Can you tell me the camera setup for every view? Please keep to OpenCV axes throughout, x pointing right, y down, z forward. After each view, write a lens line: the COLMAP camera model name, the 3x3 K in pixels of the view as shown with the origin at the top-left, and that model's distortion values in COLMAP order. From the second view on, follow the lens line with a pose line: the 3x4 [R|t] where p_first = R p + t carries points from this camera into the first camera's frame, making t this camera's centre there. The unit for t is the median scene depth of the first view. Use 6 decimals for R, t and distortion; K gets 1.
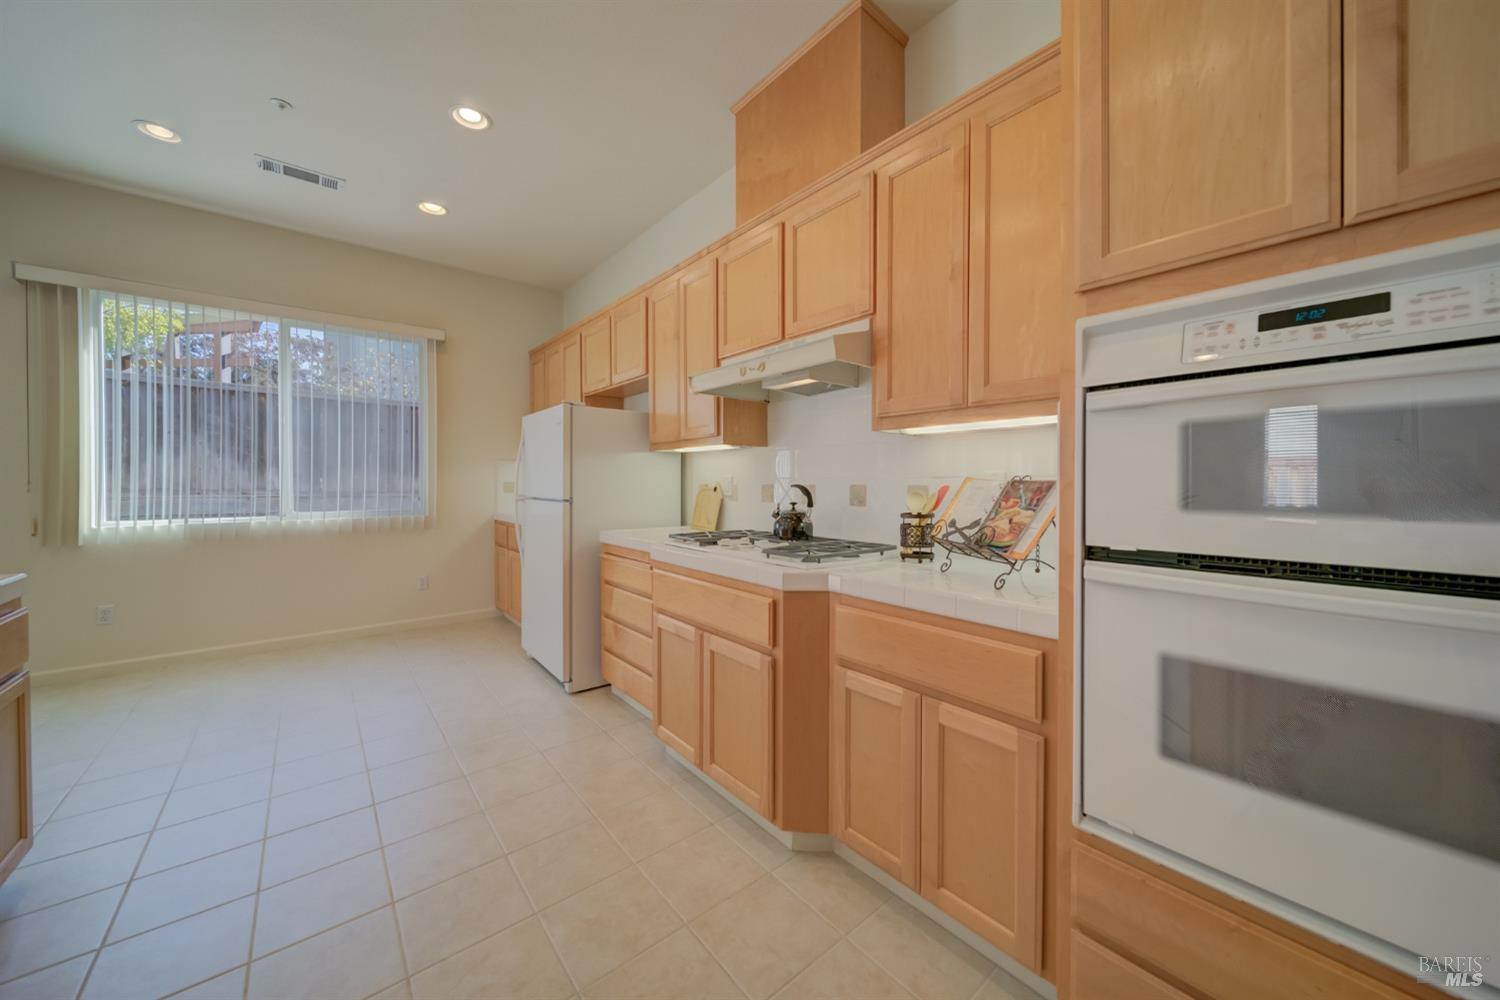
lens RADIAL K [[540.0, 0, 749.4], [0, 540.0, 503.8], [0, 0, 1]] dist [0.005539, -0.000785]
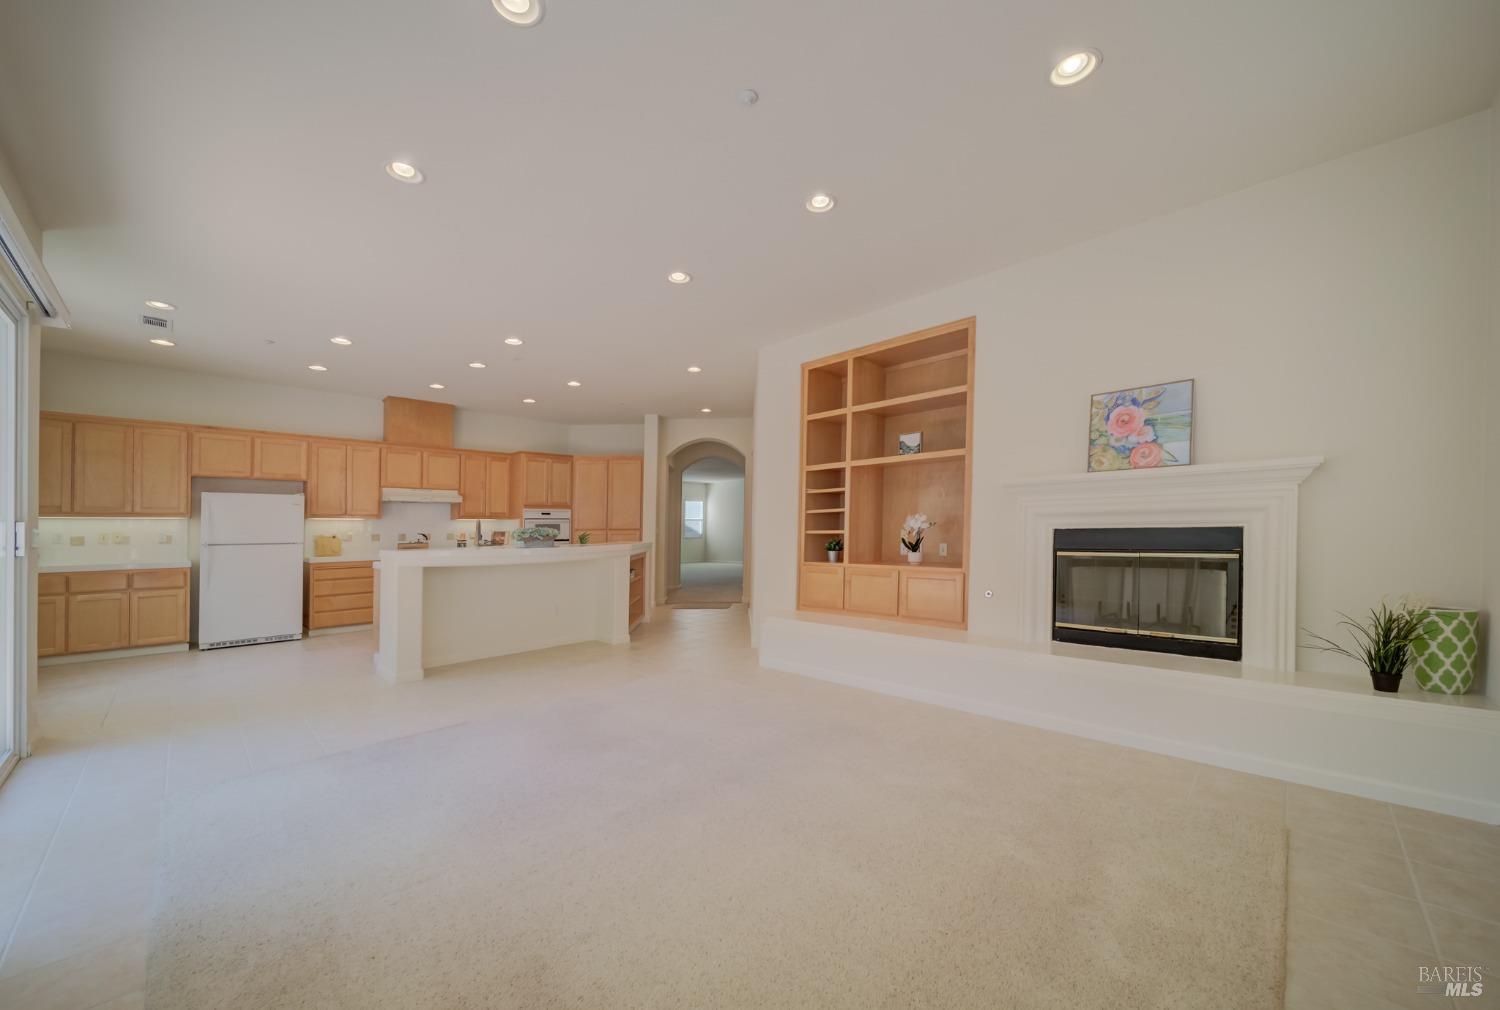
lens RADIAL K [[542.1, 0, 748.3], [0, 542.1, 508.2], [0, 0, 1]] dist [-0.000460, -0.001141]
pose [[-0.132202, 0.045340, 0.990185, -3.357472], [0.058894, 0.997548, -0.037814, 0.049540], [-0.989472, 0.053317, -0.134548, -0.478890]]
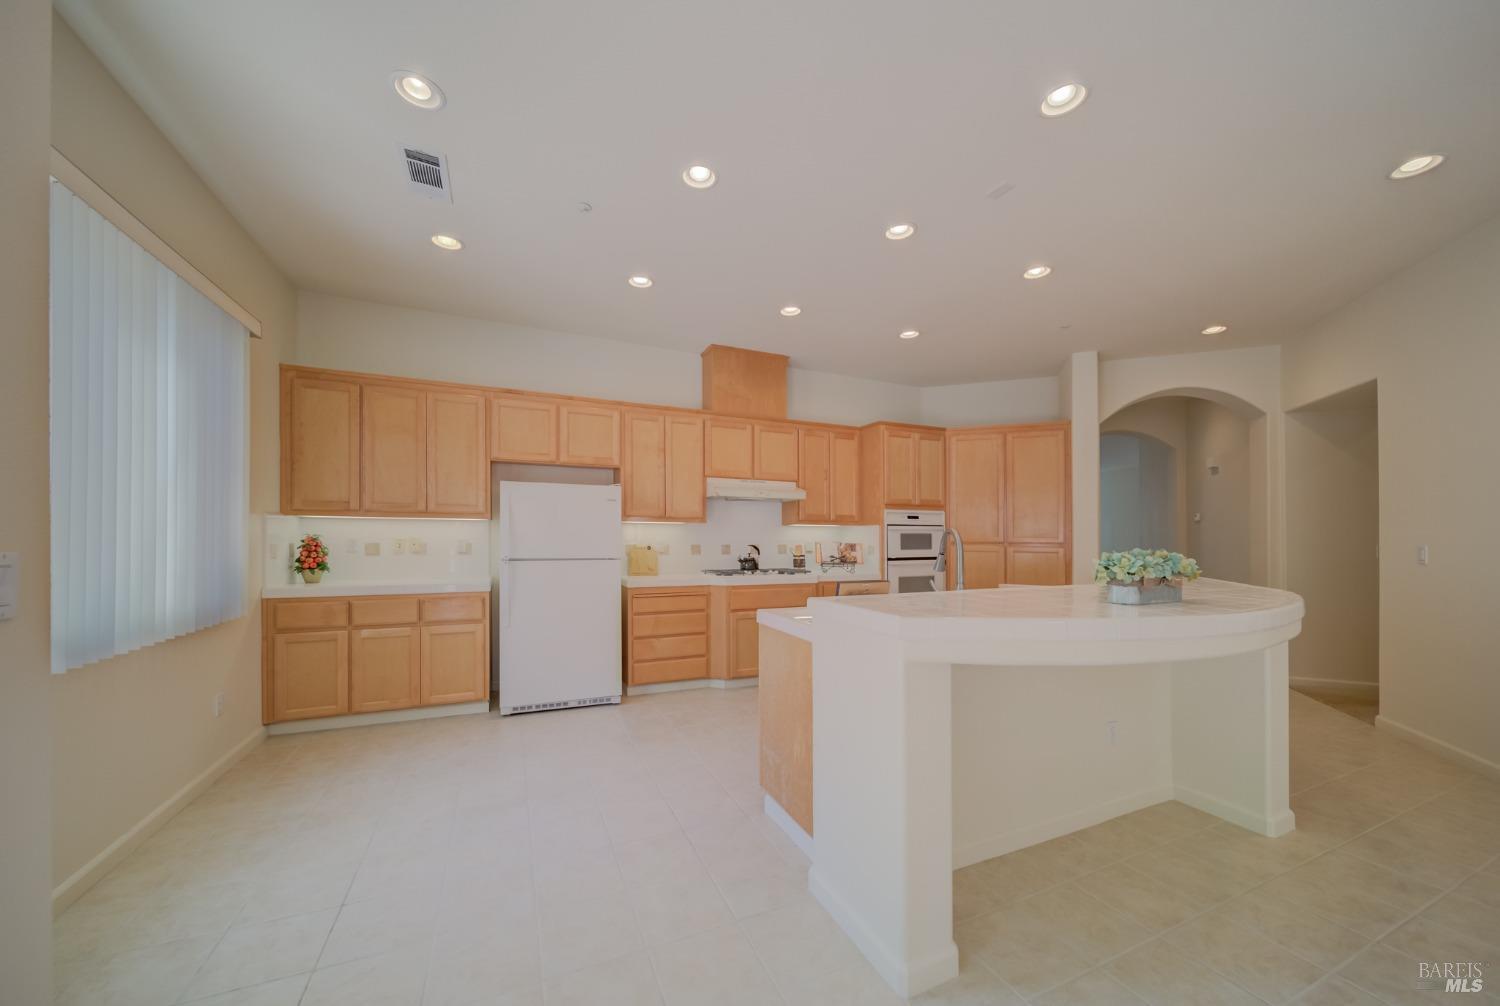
lens RADIAL K [[540.0, 0, 749.5], [0, 540.0, 536.8], [0, 0, 1]] dist [0.005539, -0.000785]
pose [[0.246629, 0.005085, 0.969097, -2.041549], [0.035911, 0.999251, -0.014383, -0.038479], [-0.968444, 0.038349, 0.246262, 0.483481]]
